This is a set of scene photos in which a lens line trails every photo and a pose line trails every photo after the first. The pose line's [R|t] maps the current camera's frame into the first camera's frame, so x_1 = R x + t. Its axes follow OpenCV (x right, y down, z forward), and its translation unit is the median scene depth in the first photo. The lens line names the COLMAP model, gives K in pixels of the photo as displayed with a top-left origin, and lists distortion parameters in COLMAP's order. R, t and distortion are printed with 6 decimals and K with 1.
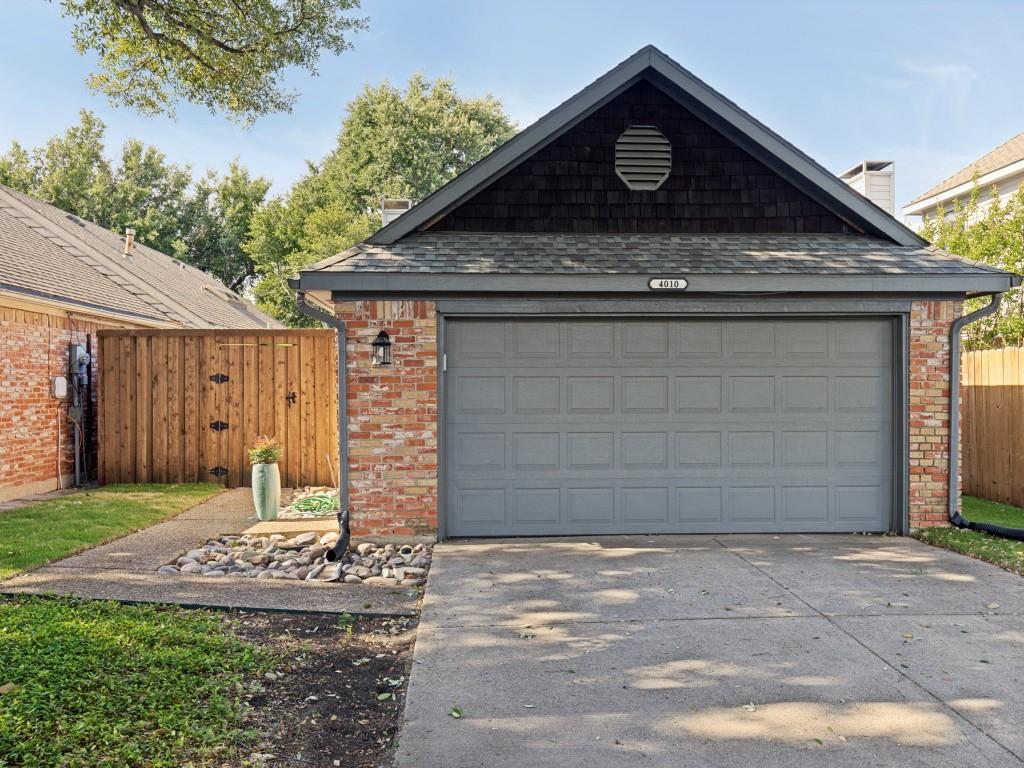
lens RADIAL K [[772.5, 0, 512.0], [0, 772.5, 384.0], [0, 0, 1]] dist [0.001815, 0.002804]
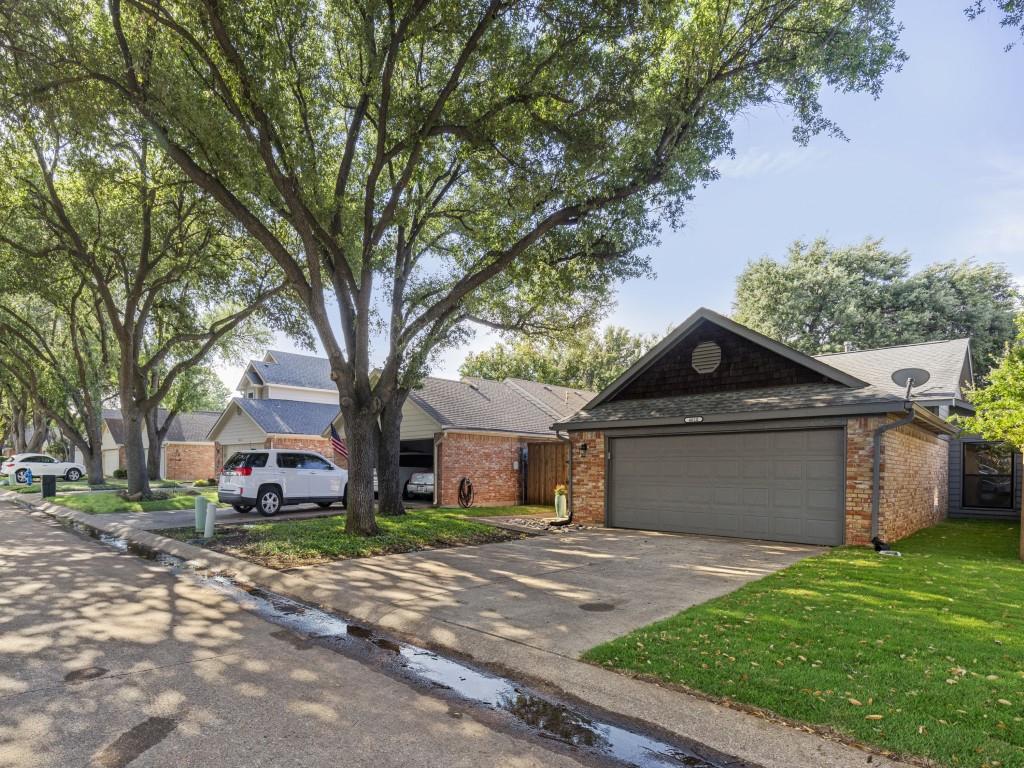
lens RADIAL K [[772.5, 0, 512.0], [0, 772.5, 384.0], [0, 0, 1]] dist [0.001815, 0.002804]
pose [[0.710061, -0.071759, -0.700474, 1.291675], [-0.001639, 0.994623, -0.103554, 0.000918], [0.704138, 0.074678, 0.706125, -0.887500]]
